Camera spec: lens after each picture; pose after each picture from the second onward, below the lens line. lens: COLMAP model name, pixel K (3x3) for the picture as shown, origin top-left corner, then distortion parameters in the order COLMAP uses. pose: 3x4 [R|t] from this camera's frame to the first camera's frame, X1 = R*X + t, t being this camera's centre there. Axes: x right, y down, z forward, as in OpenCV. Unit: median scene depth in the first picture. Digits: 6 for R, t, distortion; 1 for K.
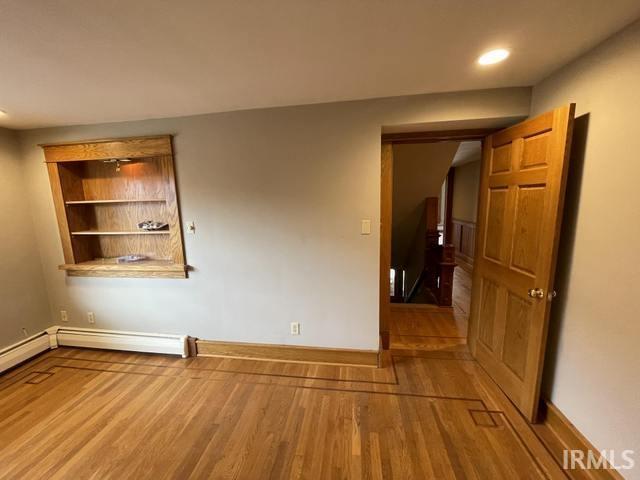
lens RADIAL K [[260.9, 0, 315.9], [0, 260.9, 238.7], [0, 0, 1]] dist [-0.003403, -0.000243]
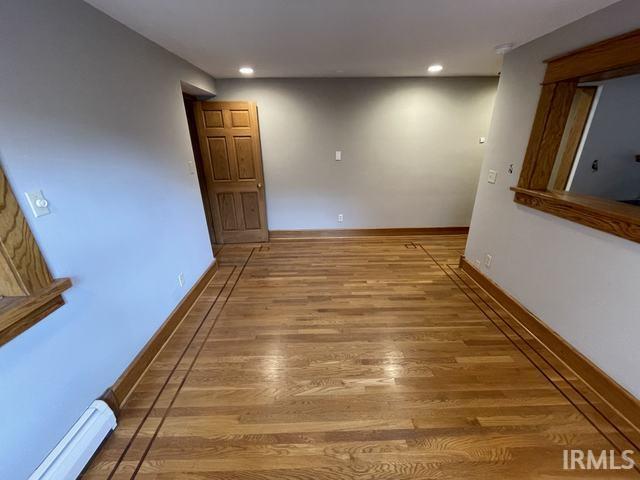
lens RADIAL K [[260.9, 0, 317.7], [0, 260.9, 238.3], [0, 0, 1]] dist [-0.003403, -0.000243]
pose [[-0.154792, -0.338619, 0.928104, -1.321840], [0.175325, 0.915100, 0.363116, -0.098017], [-0.972266, 0.218927, -0.082282, 0.679611]]
